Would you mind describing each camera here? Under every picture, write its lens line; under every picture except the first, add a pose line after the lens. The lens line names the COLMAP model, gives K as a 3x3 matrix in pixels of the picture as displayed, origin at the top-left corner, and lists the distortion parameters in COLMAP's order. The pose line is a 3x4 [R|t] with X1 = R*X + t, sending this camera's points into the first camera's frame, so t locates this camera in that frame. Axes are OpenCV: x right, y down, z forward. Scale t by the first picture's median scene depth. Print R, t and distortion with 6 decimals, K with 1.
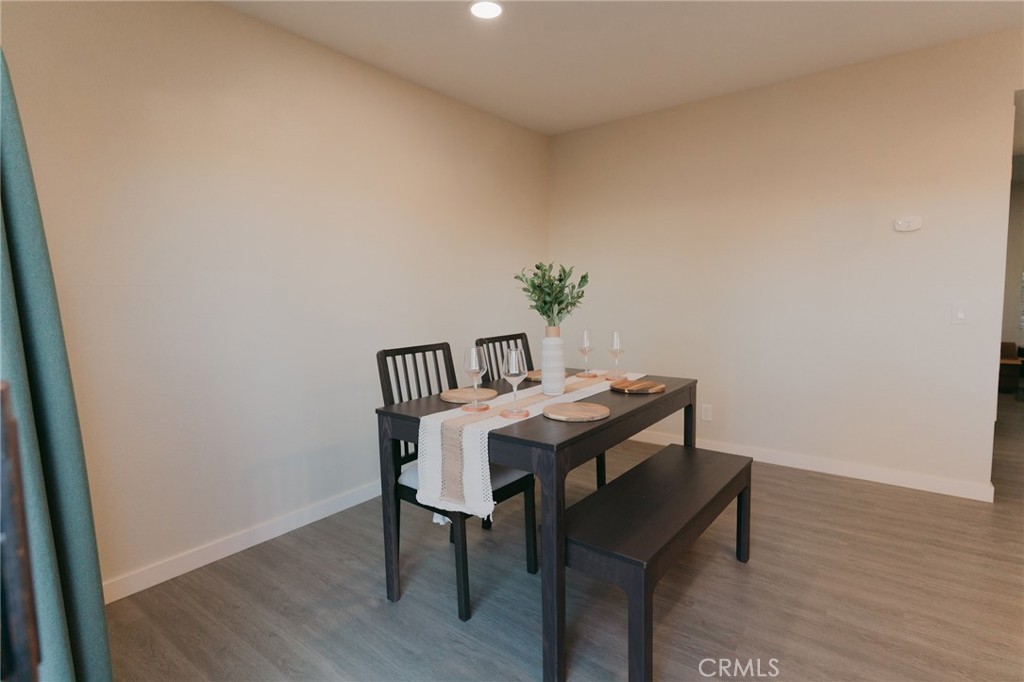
lens RADIAL K [[522.0, 0, 512.0], [0, 522.0, 341.0], [0, 0, 1]] dist [-0.002249, 0.000778]
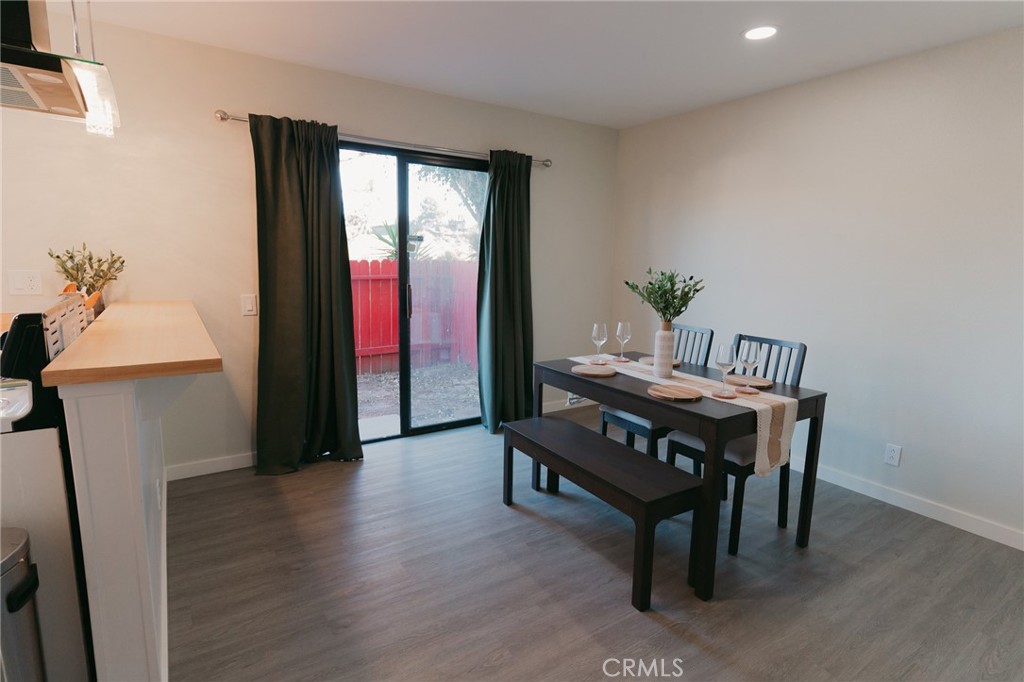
lens RADIAL K [[530.9, 0, 512.0], [0, 530.9, 341.0], [0, 0, 1]] dist [-0.002752, -0.000081]
pose [[-0.353812, 0.142030, -0.924470, 1.456828], [-0.094530, 0.977912, 0.186418, -0.196878], [0.930527, 0.153347, -0.332571, 1.152530]]
